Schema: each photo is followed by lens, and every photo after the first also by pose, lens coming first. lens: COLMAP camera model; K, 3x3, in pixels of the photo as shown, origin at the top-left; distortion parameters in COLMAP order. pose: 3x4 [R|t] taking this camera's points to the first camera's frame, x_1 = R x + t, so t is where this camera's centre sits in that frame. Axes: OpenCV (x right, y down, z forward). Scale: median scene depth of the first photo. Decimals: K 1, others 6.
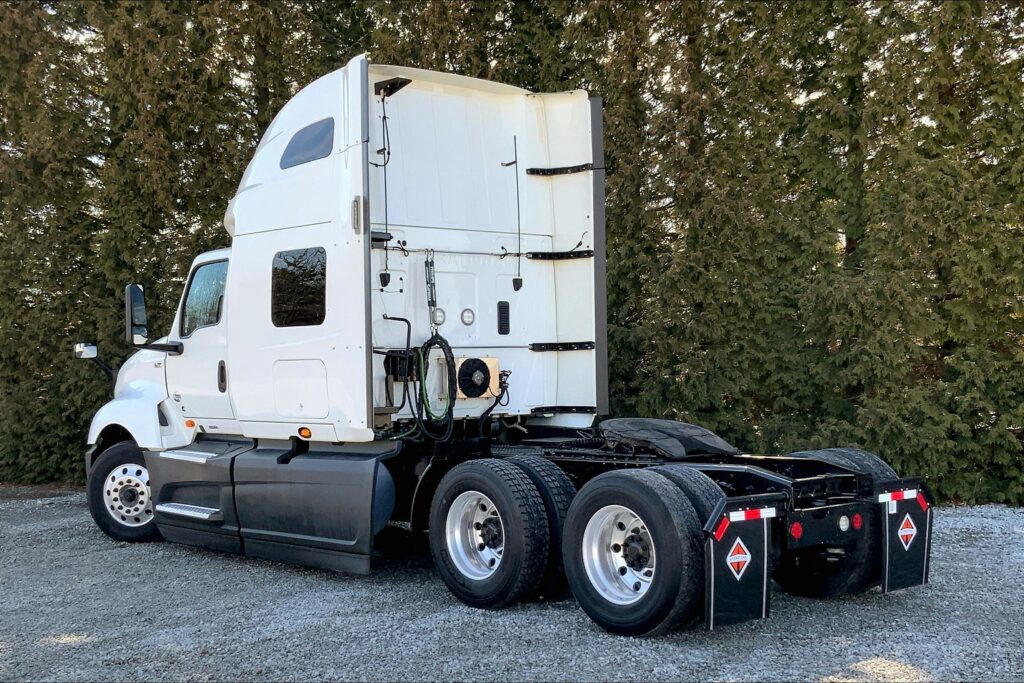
lens RADIAL K [[1362.0, 0, 510.9], [0, 1362.0, 356.9], [0, 0, 1]] dist [0.065413, 0.058359]
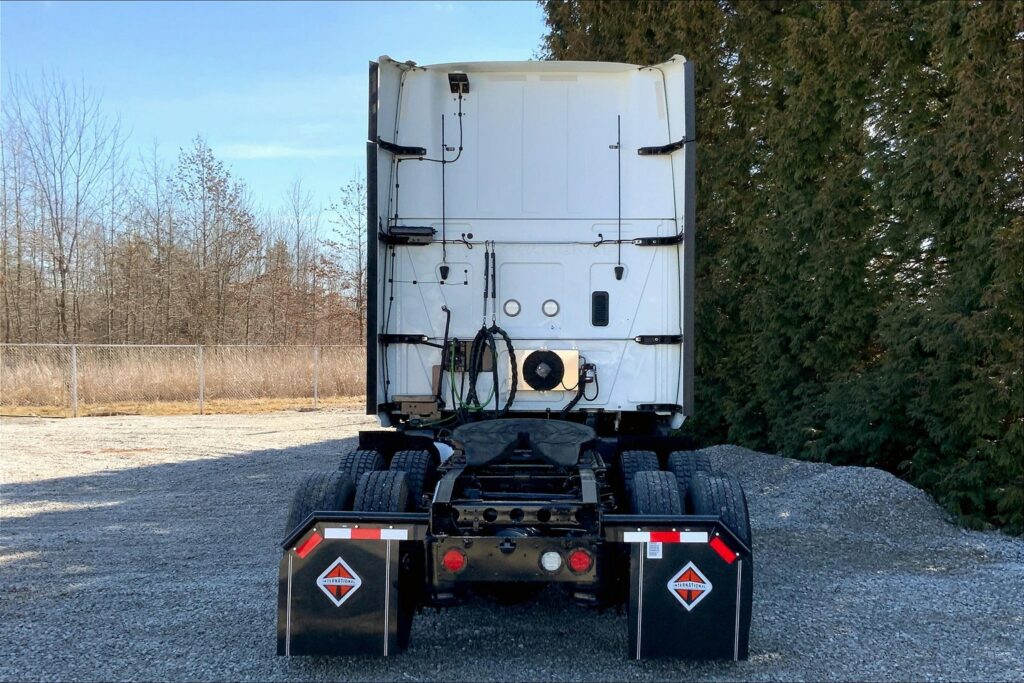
lens RADIAL K [[1226.9, 0, 545.2], [0, 1226.9, 345.6], [0, 0, 1]] dist [0.188839, 0.025001]
pose [[0.731939, 0.018051, -0.681131, 0.579417], [-0.015081, 0.999833, 0.010291, -0.011485], [0.681203, 0.002740, 0.732089, 0.356801]]
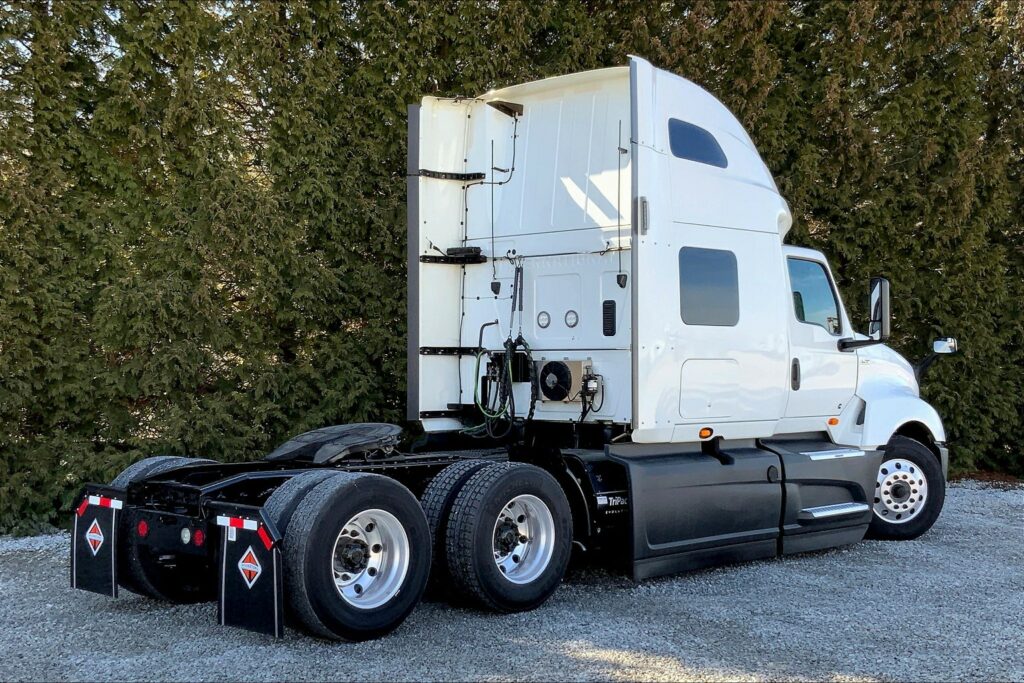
lens RADIAL K [[1362.0, 0, 510.9], [0, 1362.0, 356.9], [0, 0, 1]] dist [0.065413, 0.058359]
pose [[0.041442, 0.015356, -0.999023, 0.968912], [0.002889, 0.999876, 0.015489, -0.017376], [0.999137, -0.003528, 0.041393, 0.933404]]
